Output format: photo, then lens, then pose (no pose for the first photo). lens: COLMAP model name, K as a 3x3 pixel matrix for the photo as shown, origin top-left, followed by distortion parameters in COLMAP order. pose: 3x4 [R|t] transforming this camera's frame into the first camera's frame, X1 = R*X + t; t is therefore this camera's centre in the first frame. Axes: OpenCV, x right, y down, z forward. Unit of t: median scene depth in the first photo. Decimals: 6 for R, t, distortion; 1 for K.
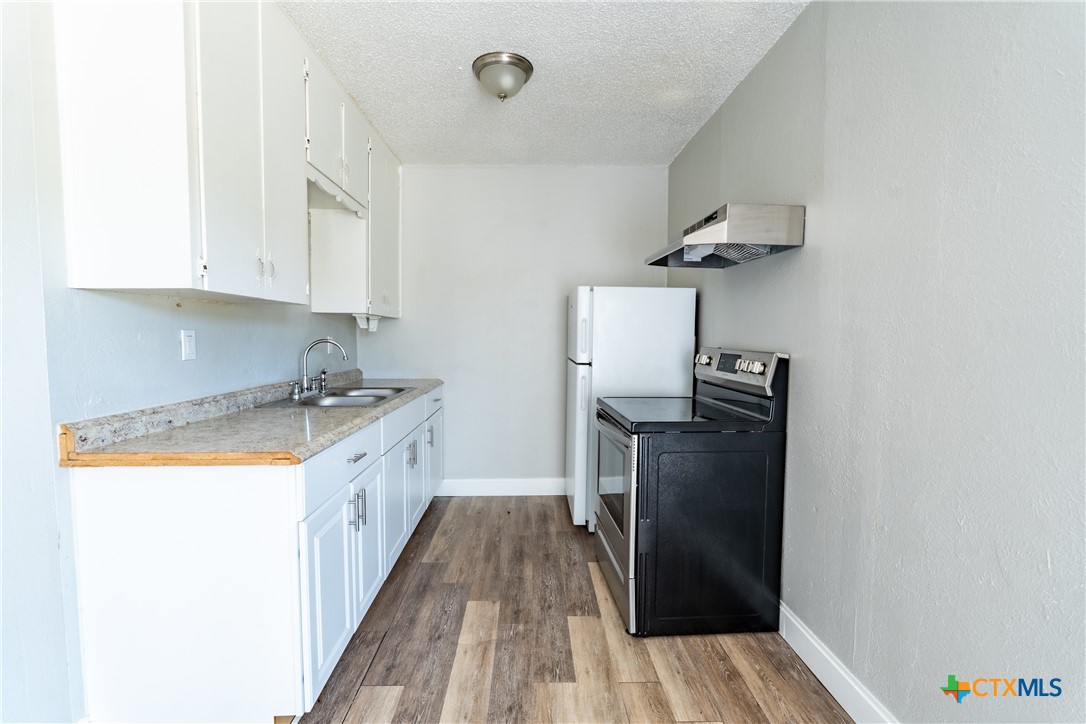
lens RADIAL K [[484.0, 0, 482.5], [0, 484.0, 382.9], [0, 0, 1]] dist [-0.001188, -0.000153]
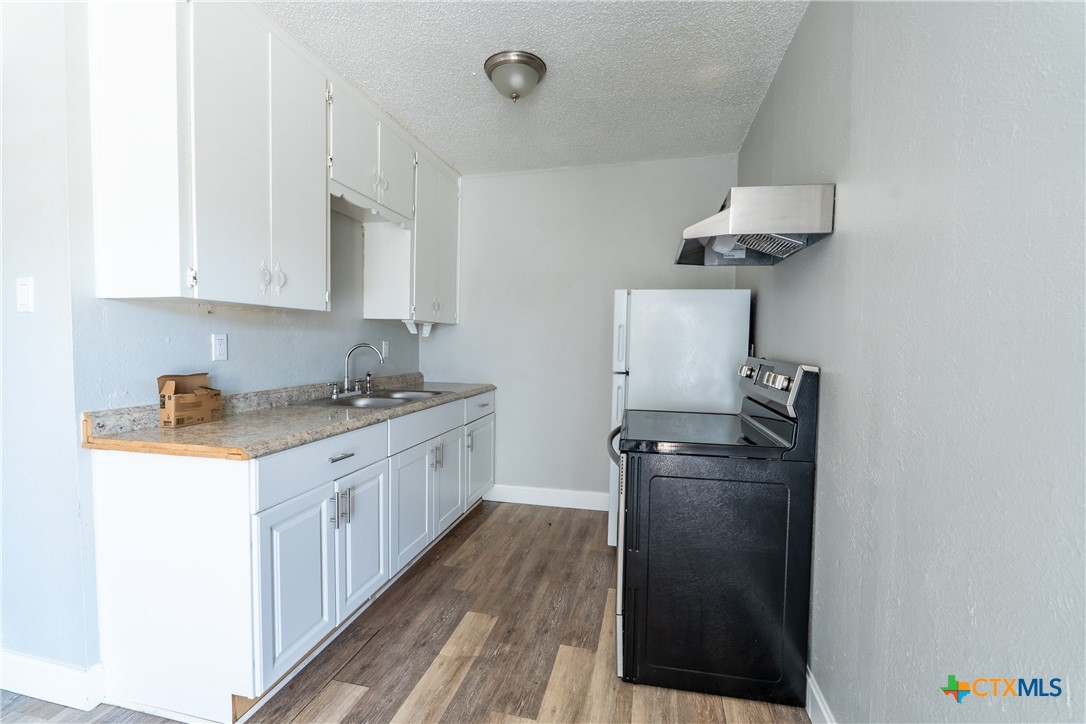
lens RADIAL K [[466.6, 0, 518.6], [0, 466.6, 379.9], [0, 0, 1]] dist [-0.000822, -0.000232]
pose [[0.968225, 0.028651, -0.248435, 0.320446], [-0.032832, 0.999380, -0.012702, -0.010441], [0.247917, 0.020455, 0.968565, 0.109846]]
